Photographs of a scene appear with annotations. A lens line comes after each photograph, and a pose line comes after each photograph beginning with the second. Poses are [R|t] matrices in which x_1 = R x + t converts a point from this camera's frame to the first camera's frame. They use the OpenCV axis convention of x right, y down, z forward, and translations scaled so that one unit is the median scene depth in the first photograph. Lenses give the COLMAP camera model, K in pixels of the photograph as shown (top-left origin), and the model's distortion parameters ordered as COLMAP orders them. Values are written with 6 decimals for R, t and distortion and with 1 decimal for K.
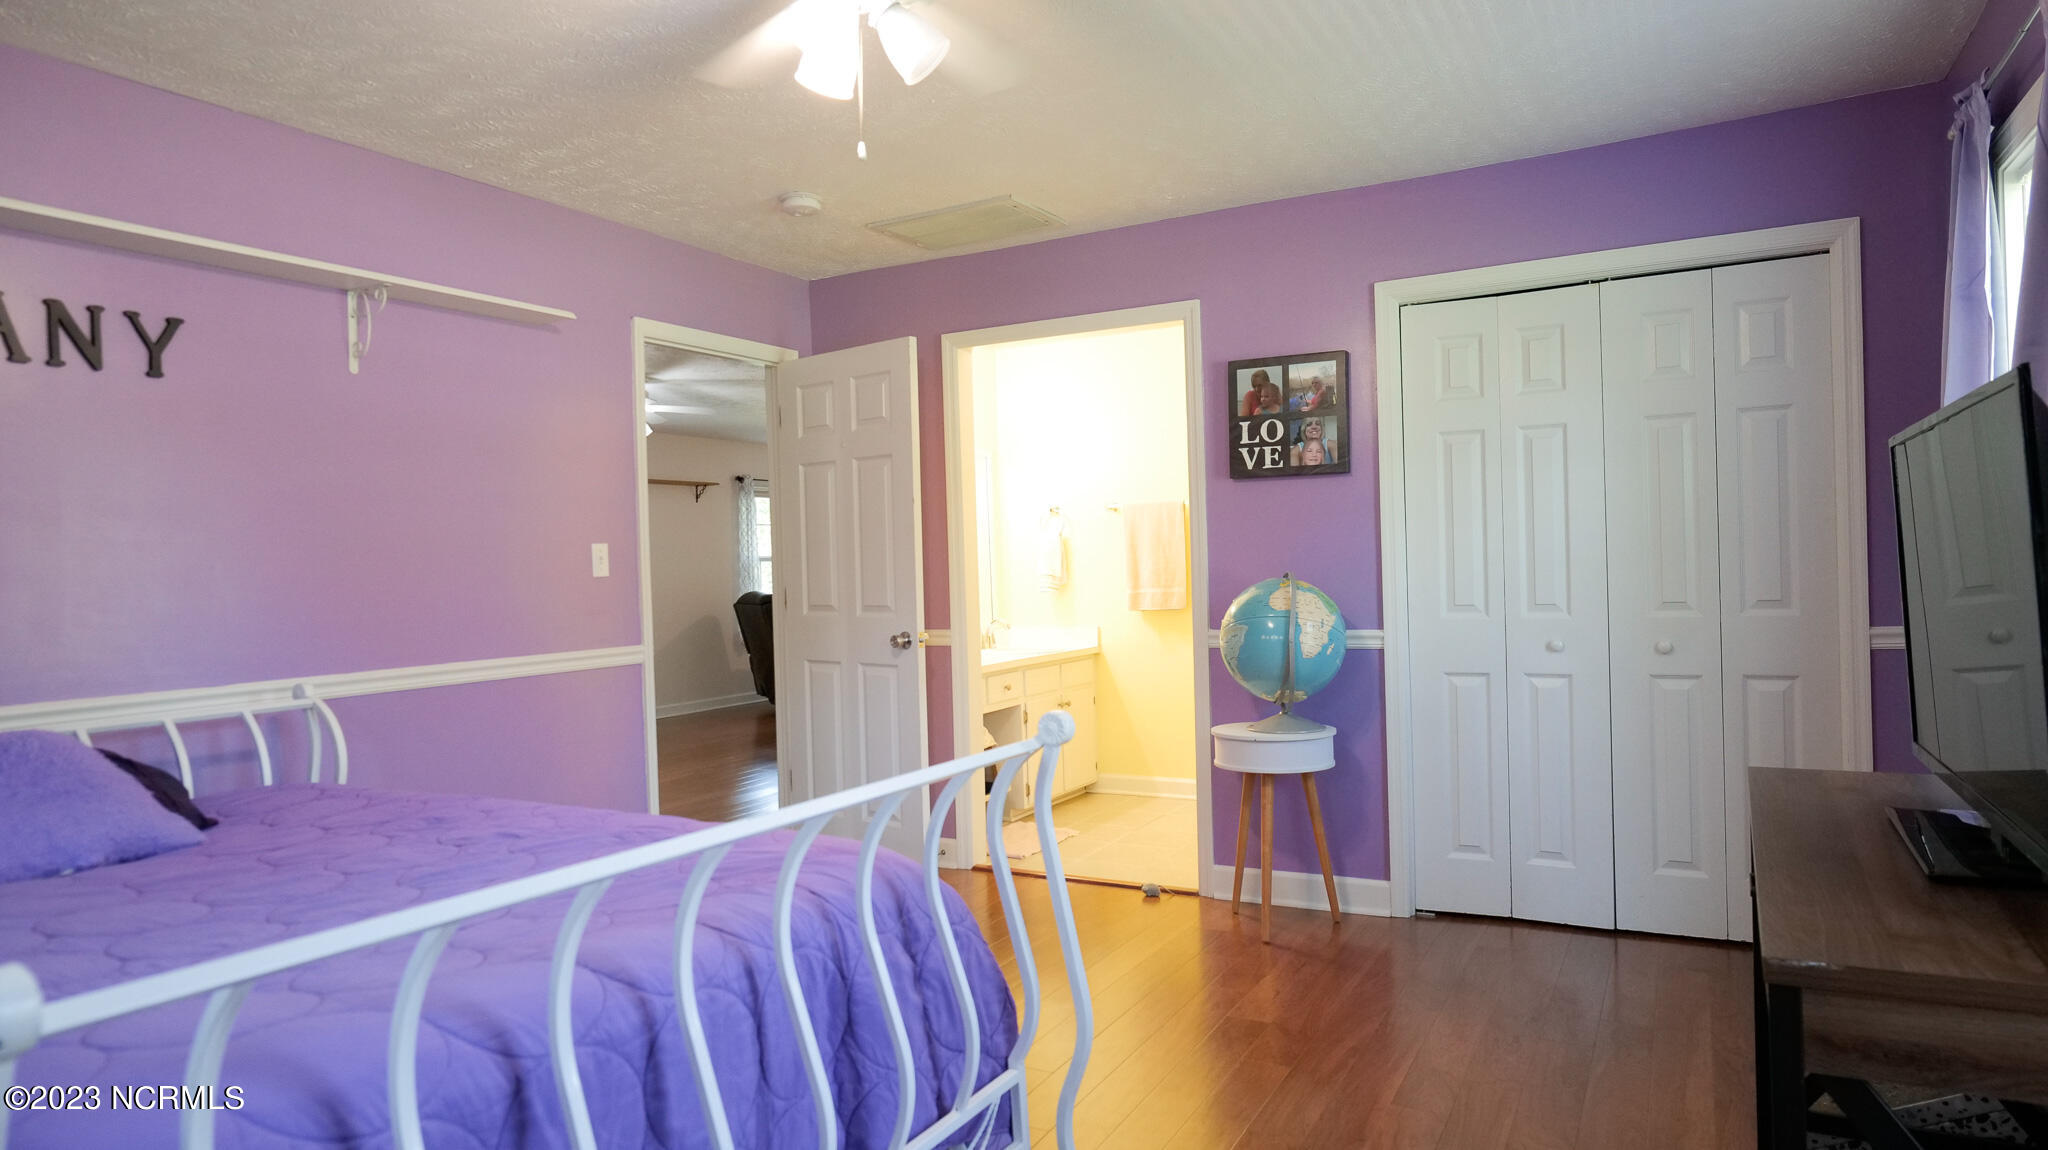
lens RADIAL K [[1195.6, 0, 1017.5], [0, 1195.6, 576.1], [0, 0, 1]] dist [-0.023103, 0.005576]
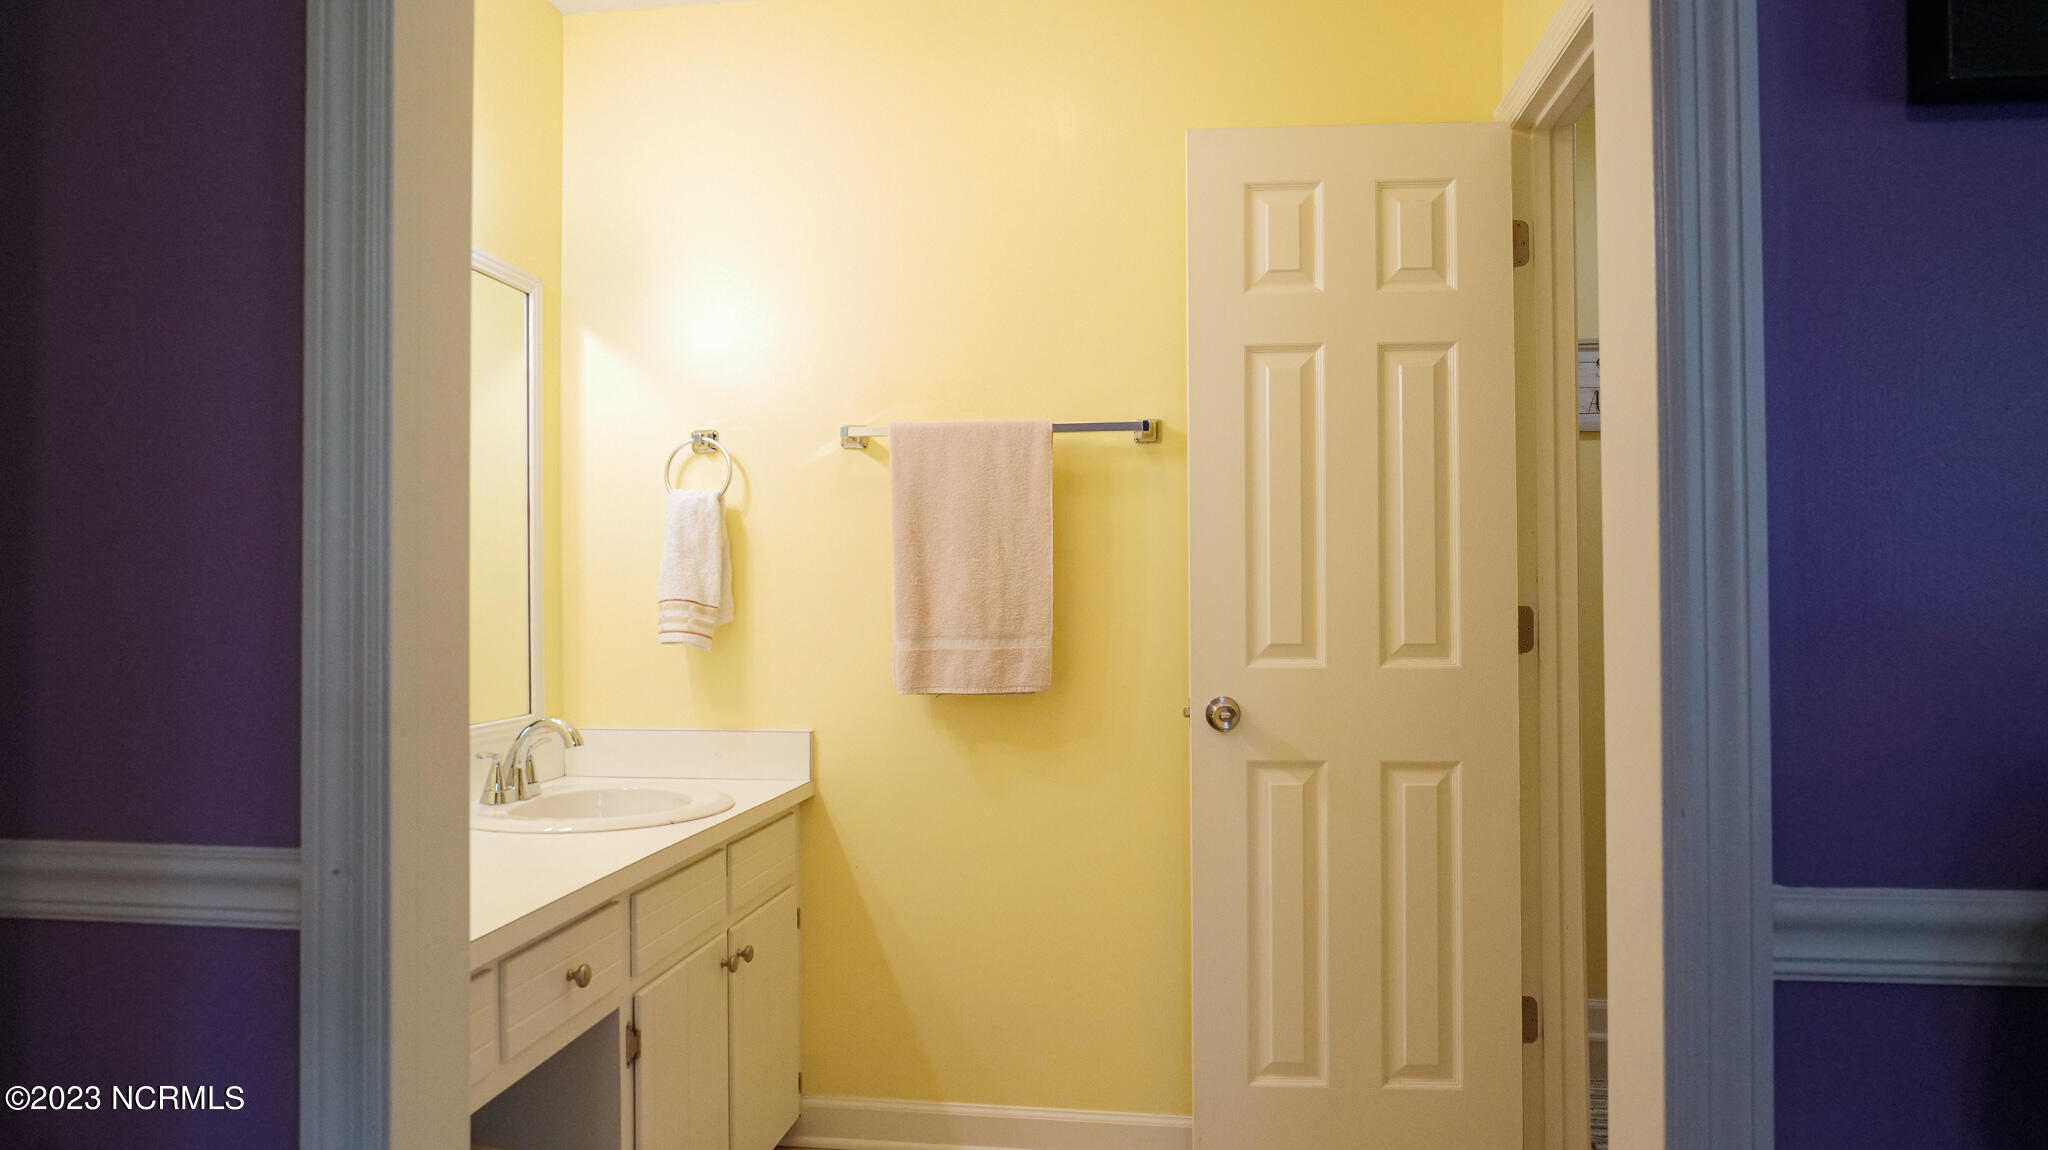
lens RADIAL K [[1195.6, 0, 1026.3], [0, 1195.6, 585.3], [0, 0, 1]] dist [-0.023103, 0.005576]
pose [[0.932547, 0.029314, 0.359857, -0.011793], [-0.016880, 0.999148, -0.037649, 0.006755], [-0.360654, 0.029035, 0.932248, 0.623327]]
